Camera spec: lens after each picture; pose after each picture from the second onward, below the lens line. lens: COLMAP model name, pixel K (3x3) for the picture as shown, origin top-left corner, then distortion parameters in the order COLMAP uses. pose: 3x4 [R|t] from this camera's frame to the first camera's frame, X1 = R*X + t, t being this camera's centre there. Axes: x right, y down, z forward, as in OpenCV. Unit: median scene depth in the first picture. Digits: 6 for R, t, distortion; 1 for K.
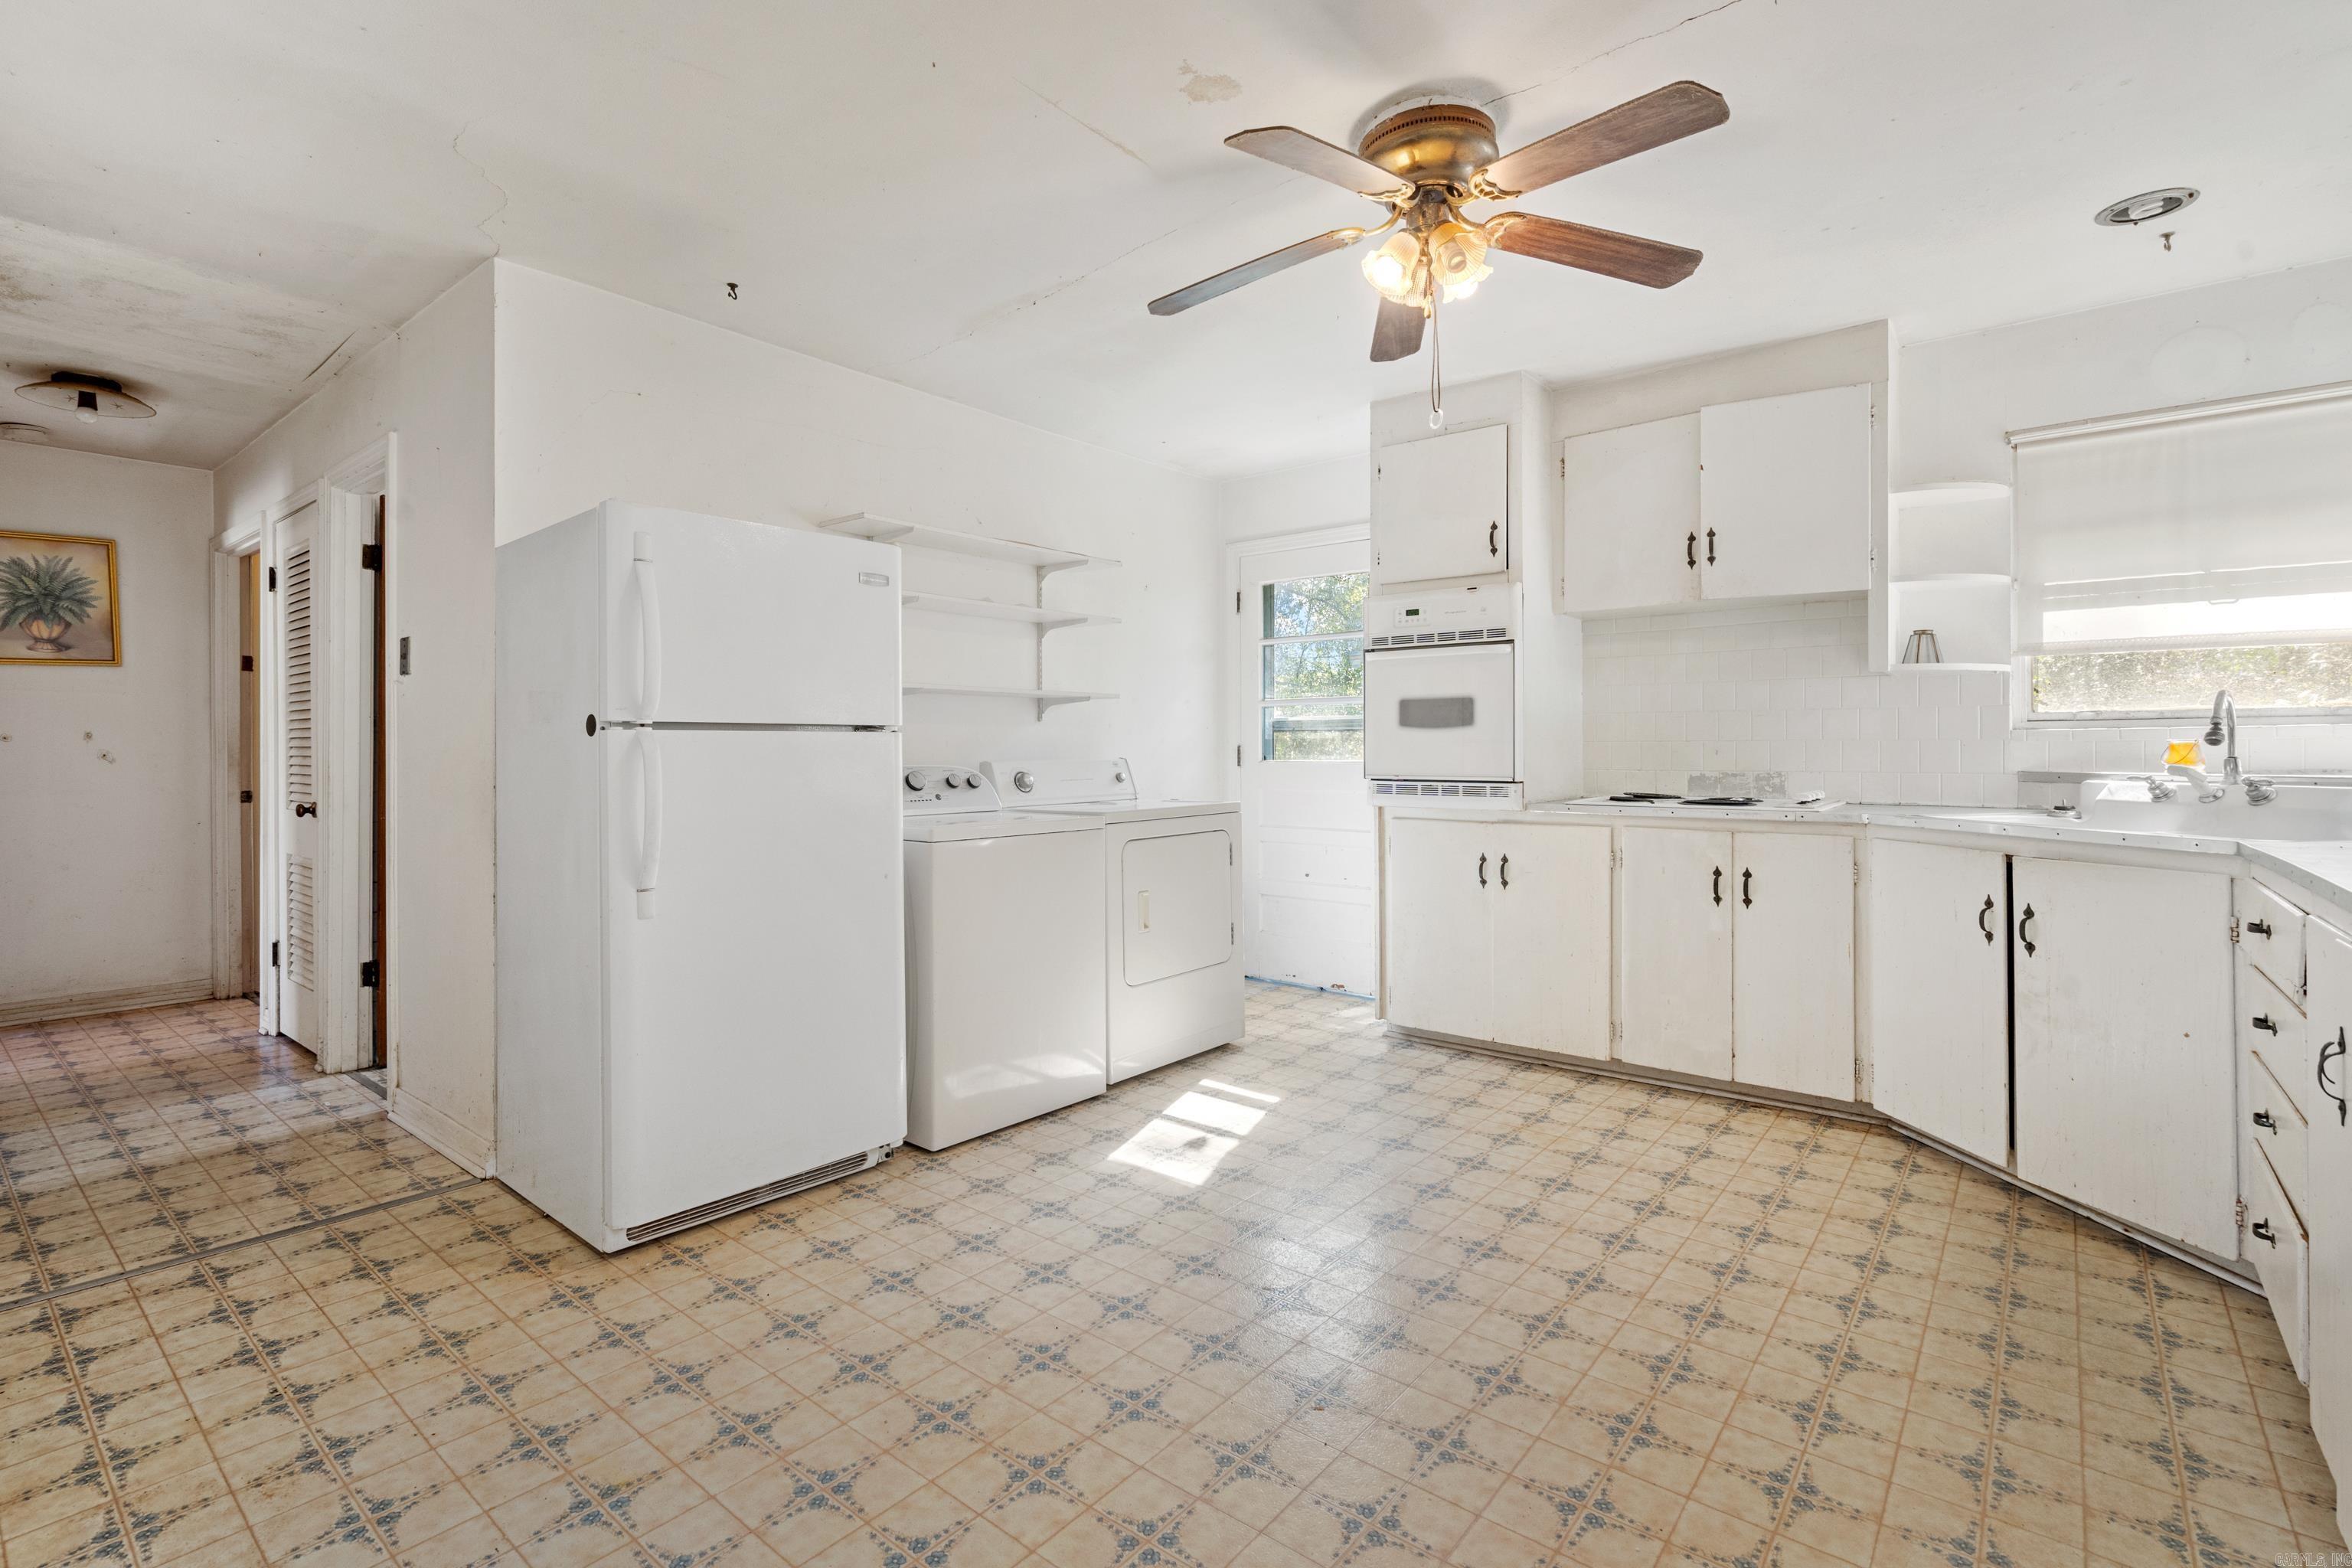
lens RADIAL K [[1069.4, 0, 1175.1], [0, 1069.4, 758.2], [0, 0, 1]] dist [-0.005632, -0.001073]
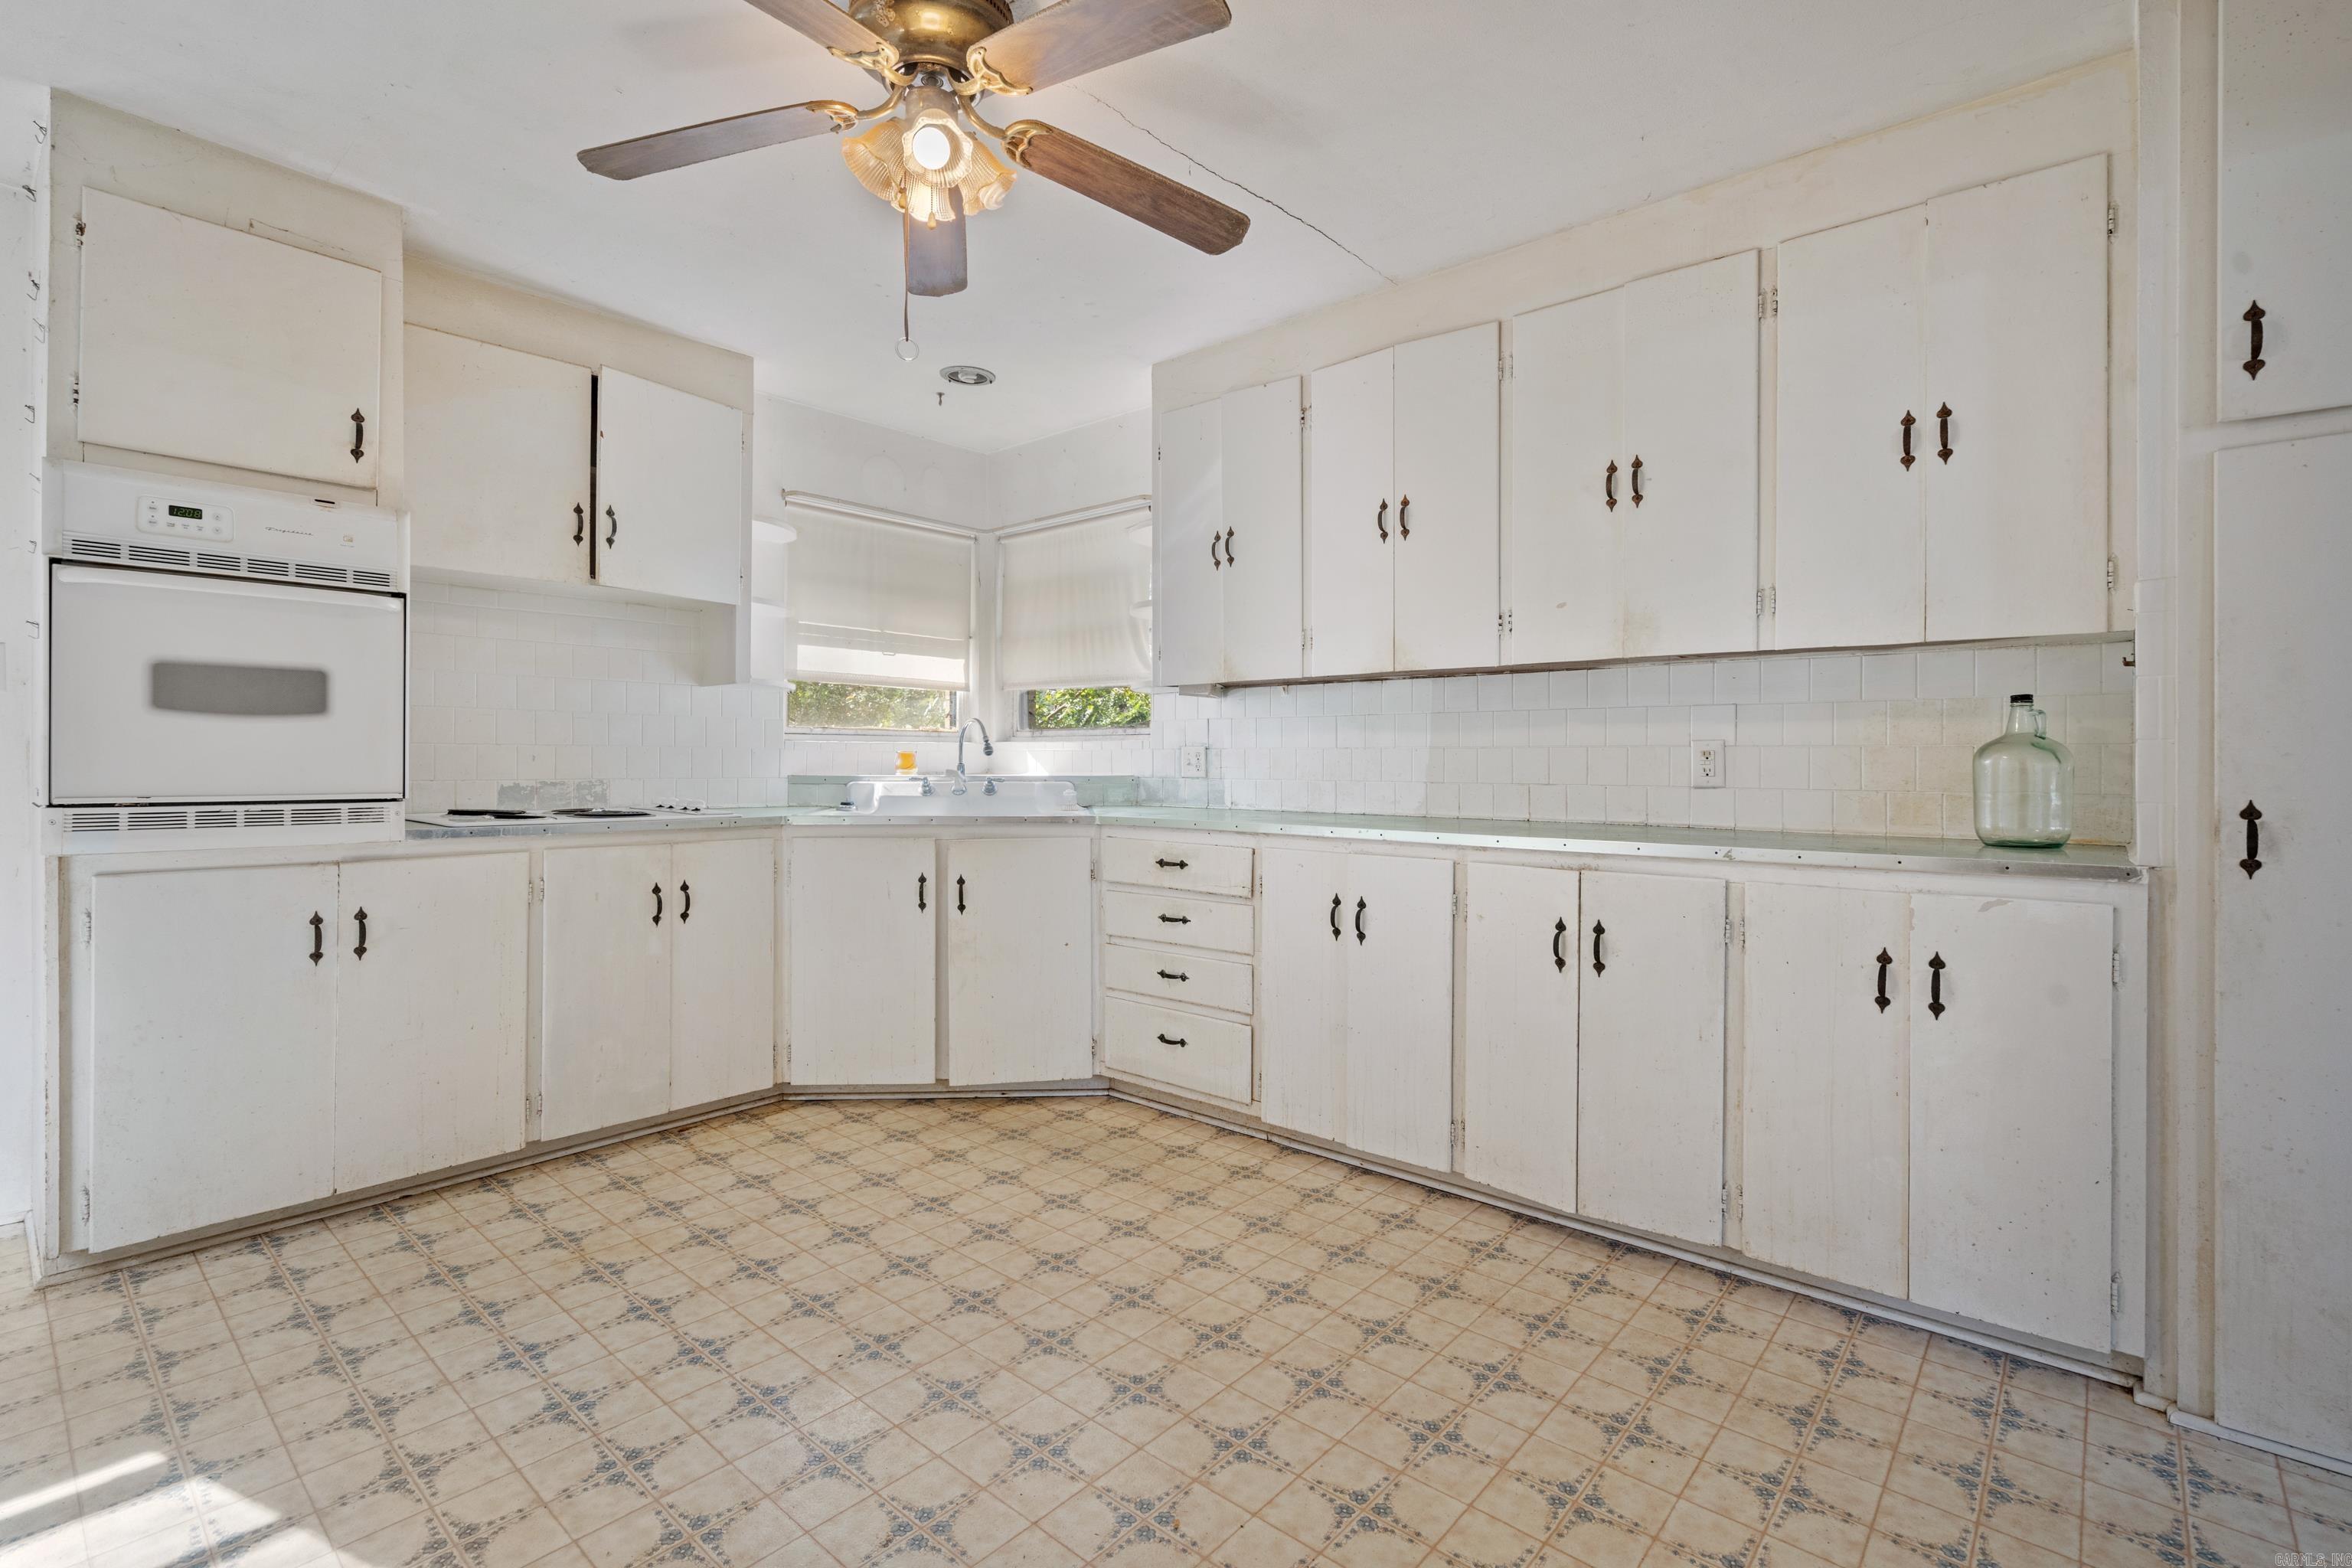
lens RADIAL K [[1069.4, 0, 1168.3], [0, 1069.4, 768.9], [0, 0, 1]] dist [-0.005632, -0.001073]
pose [[0.034533, -0.005086, 0.999391, -0.389163], [0.000981, 0.999987, 0.005055, -0.000581], [-0.999403, 0.000806, 0.034537, 0.529289]]
